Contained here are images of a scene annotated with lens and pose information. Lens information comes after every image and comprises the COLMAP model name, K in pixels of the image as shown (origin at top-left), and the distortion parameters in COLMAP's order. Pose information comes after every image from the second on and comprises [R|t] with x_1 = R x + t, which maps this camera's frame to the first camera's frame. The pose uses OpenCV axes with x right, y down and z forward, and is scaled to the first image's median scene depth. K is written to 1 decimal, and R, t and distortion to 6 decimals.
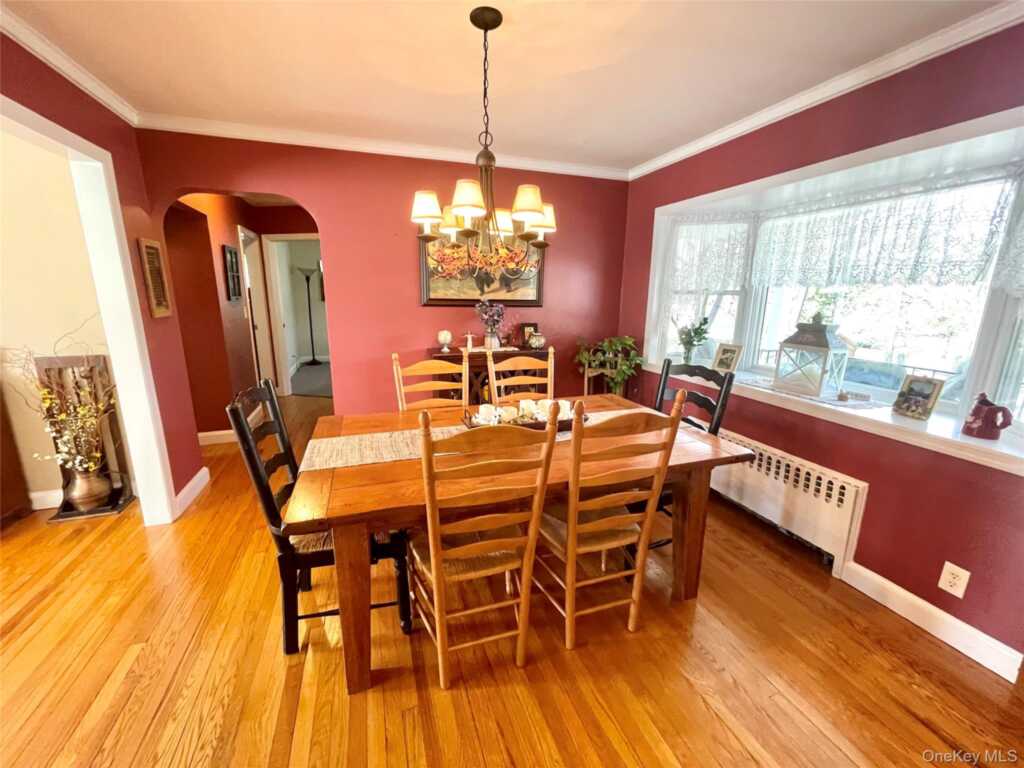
lens RADIAL K [[412.9, 0, 508.0], [0, 412.9, 385.4], [0, 0, 1]] dist [-0.001654, -0.000253]
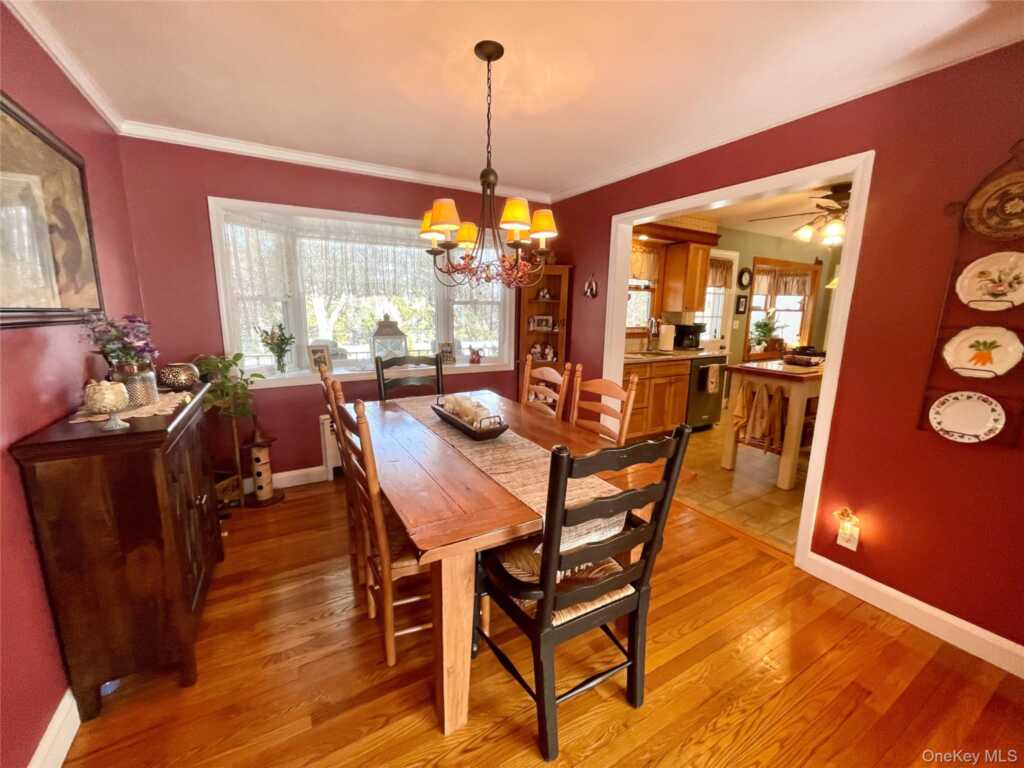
lens RADIAL K [[412.9, 0, 508.0], [0, 412.9, 385.4], [0, 0, 1]] dist [-0.001654, -0.000253]
pose [[-0.190604, -0.197276, 0.961640, -0.686948], [0.200912, 0.951024, 0.234921, -0.157295], [-0.960887, 0.237982, -0.141634, 0.692522]]
